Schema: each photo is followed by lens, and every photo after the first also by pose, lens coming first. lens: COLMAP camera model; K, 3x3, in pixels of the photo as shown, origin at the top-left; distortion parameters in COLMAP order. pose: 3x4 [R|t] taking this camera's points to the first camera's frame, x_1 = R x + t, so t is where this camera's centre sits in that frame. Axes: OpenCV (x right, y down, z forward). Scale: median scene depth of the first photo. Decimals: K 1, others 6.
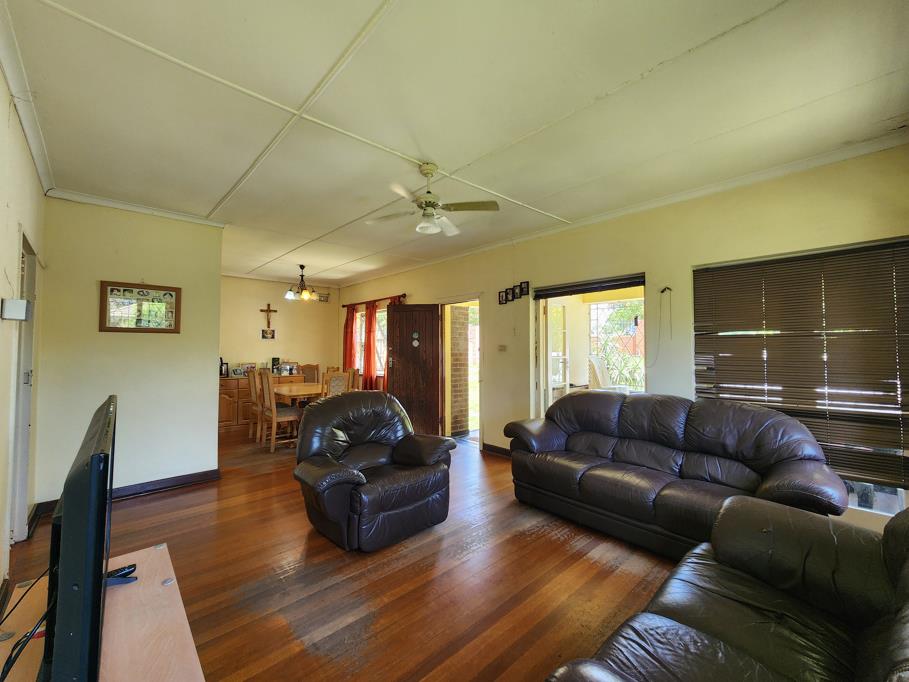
lens RADIAL K [[374.5, 0, 455.7], [0, 374.5, 336.4], [0, 0, 1]] dist [0.002871, 0.000114]
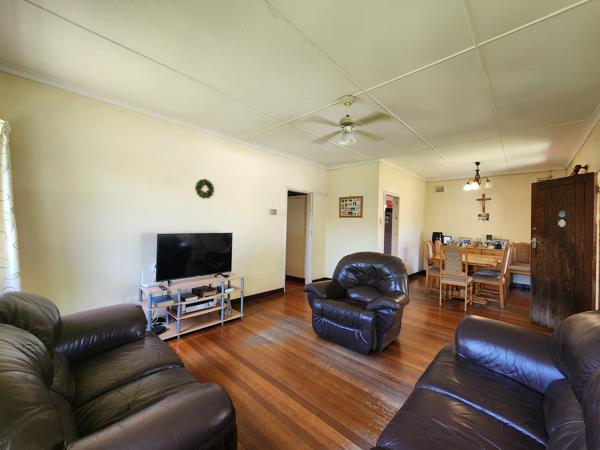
lens RADIAL K [[247.2, 0, 300.9], [0, 247.2, 224.8], [0, 0, 1]] dist [0.002871, 0.000114]
pose [[0.067659, 0.006210, -0.997689, 0.418678], [0.007641, 0.999948, 0.006743, 0.014004], [0.997679, -0.008079, 0.067608, 0.365391]]
